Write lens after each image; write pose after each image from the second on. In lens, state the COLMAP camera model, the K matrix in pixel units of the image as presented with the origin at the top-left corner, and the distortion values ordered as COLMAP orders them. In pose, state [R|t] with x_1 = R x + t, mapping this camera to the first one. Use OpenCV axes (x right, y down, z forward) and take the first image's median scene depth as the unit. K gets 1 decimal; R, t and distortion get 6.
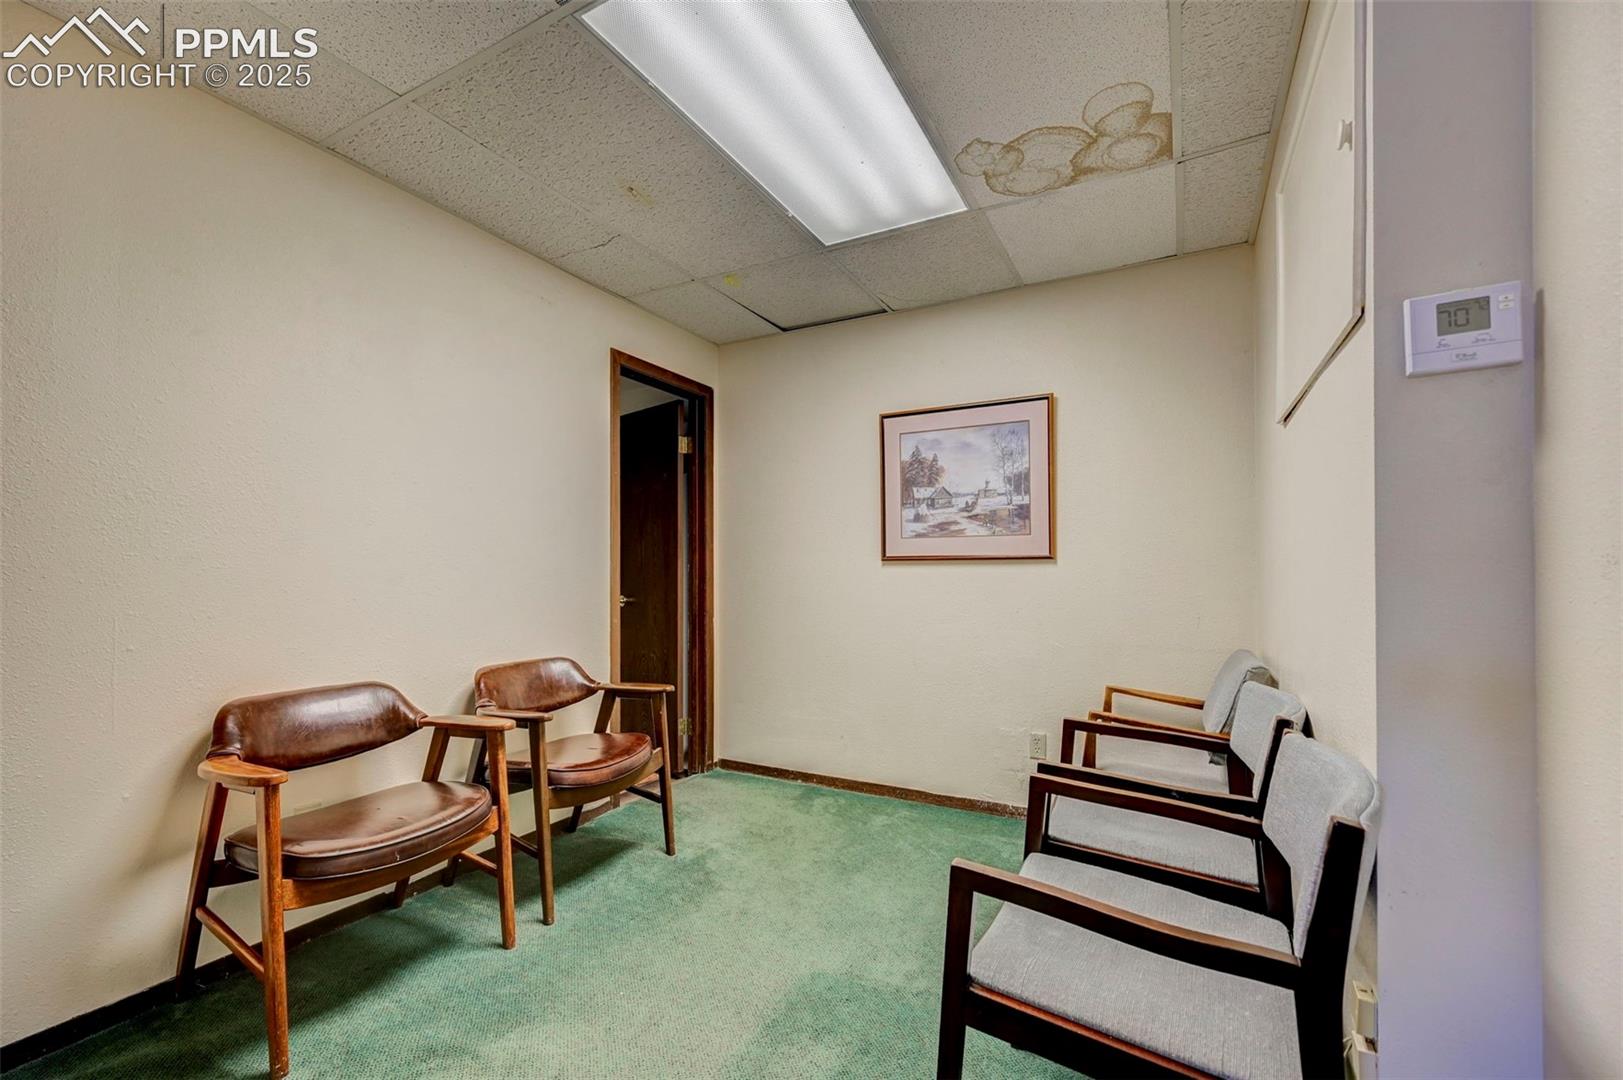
lens RADIAL K [[653.1, 0, 825.7], [0, 653.1, 565.8], [0, 0, 1]] dist [0.002378, -0.000192]
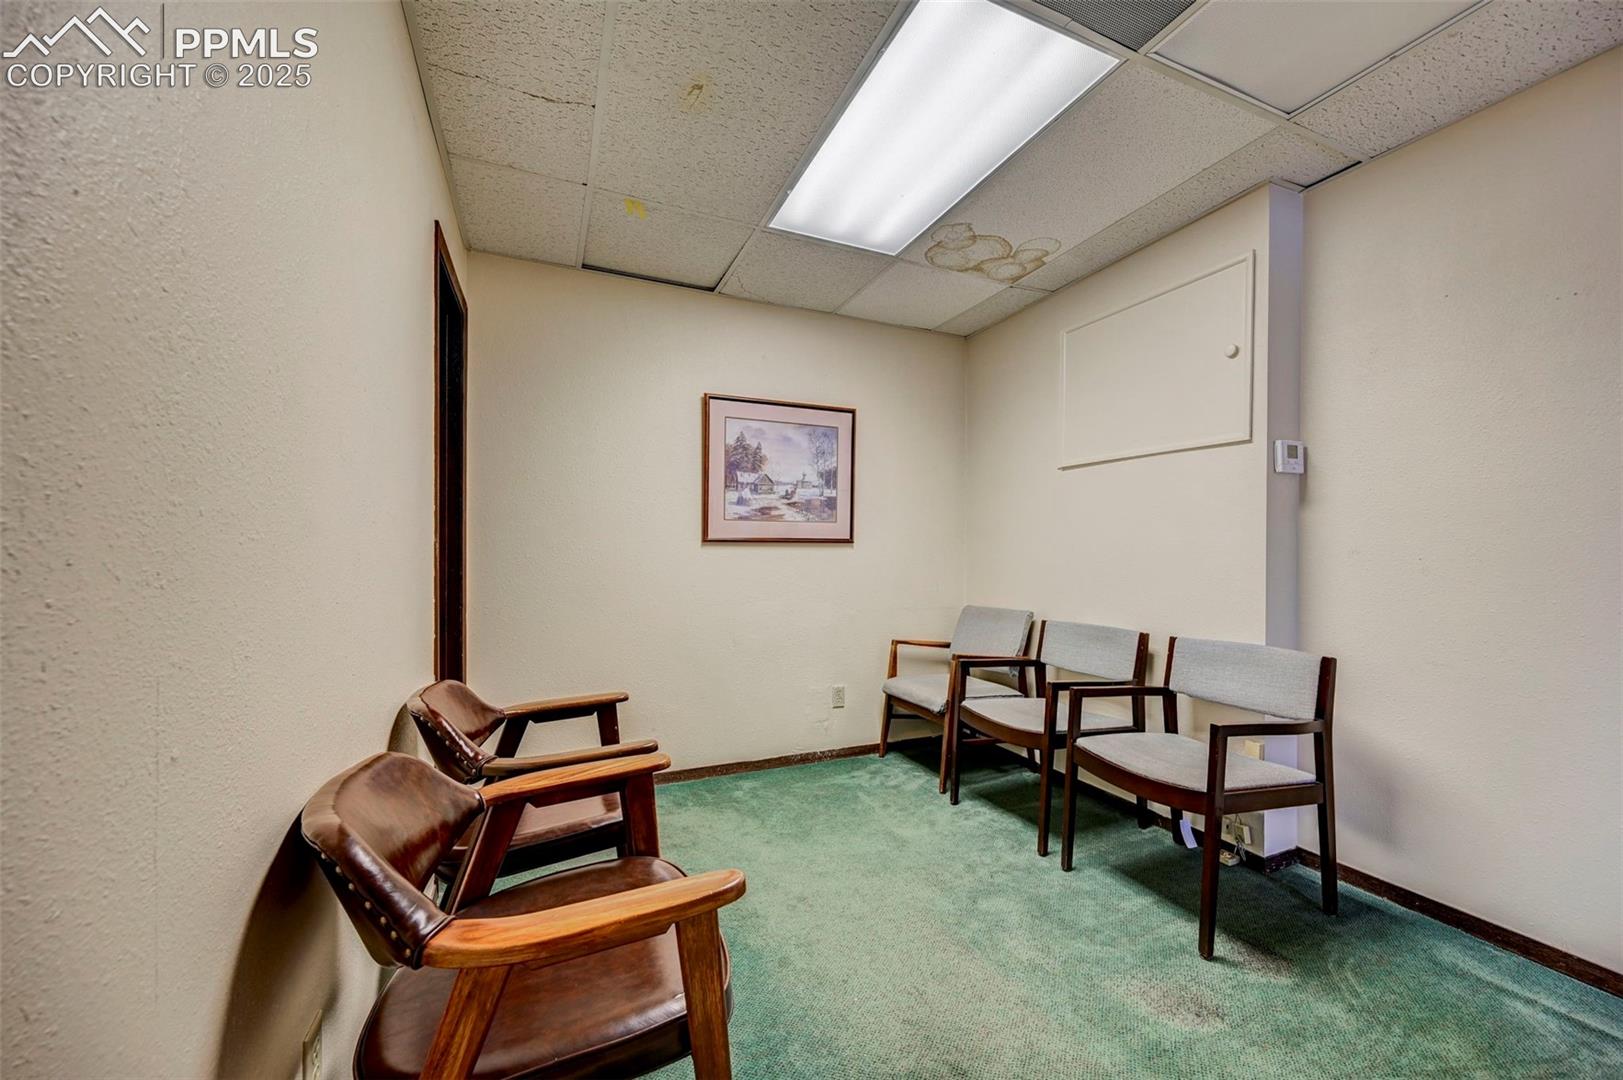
lens RADIAL K [[653.1, 0, 819.0], [0, 653.1, 549.8], [0, 0, 1]] dist [0.002378, -0.000192]
pose [[0.621984, 0.005641, 0.783010, -0.618273], [-0.012801, 0.999914, 0.002964, -0.000399], [-0.782925, -0.011867, 0.622002, 0.262829]]
